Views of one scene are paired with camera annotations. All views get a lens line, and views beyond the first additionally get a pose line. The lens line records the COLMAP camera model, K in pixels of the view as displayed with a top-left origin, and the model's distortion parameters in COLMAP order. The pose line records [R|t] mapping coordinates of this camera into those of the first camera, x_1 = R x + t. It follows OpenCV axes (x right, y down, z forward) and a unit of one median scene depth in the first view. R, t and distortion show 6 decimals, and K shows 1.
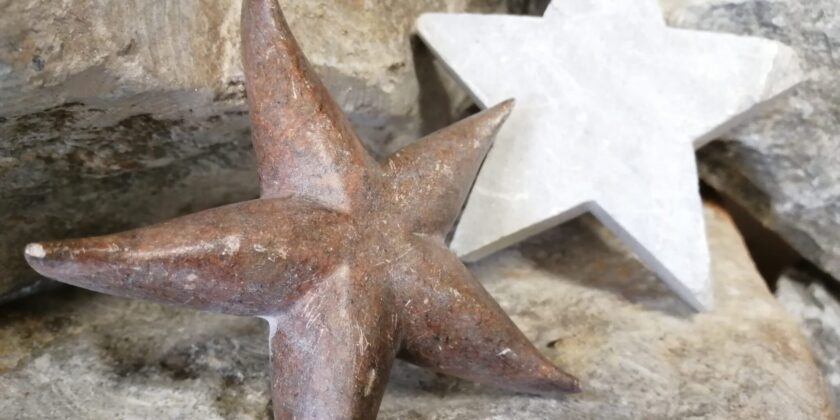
lens RADIAL K [[700.4, 0, 420.1], [0, 700.4, 215.8], [0, 0, 1]] dist [-0.011279, -0.068047]
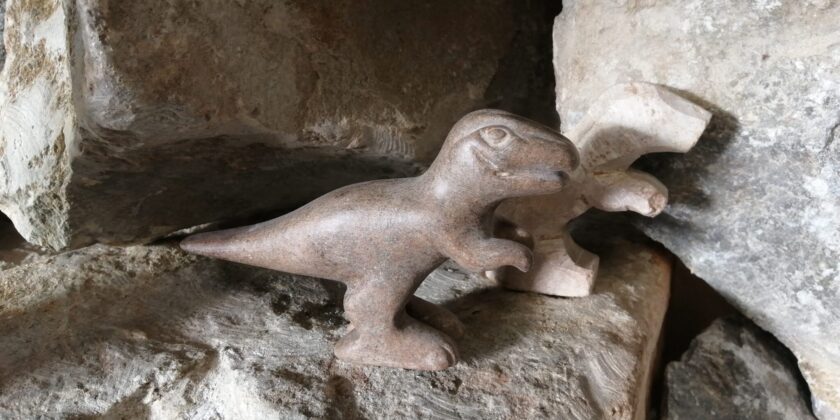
lens RADIAL K [[675.2, 0, 411.5], [0, 675.2, 212.4], [0, 0, 1]] dist [-0.000876, -0.053882]
pose [[0.964002, 0.150523, -0.219186, 0.357196], [-0.155516, 0.987818, -0.005603, -0.014434], [0.215673, 0.039488, 0.975667, -0.567161]]
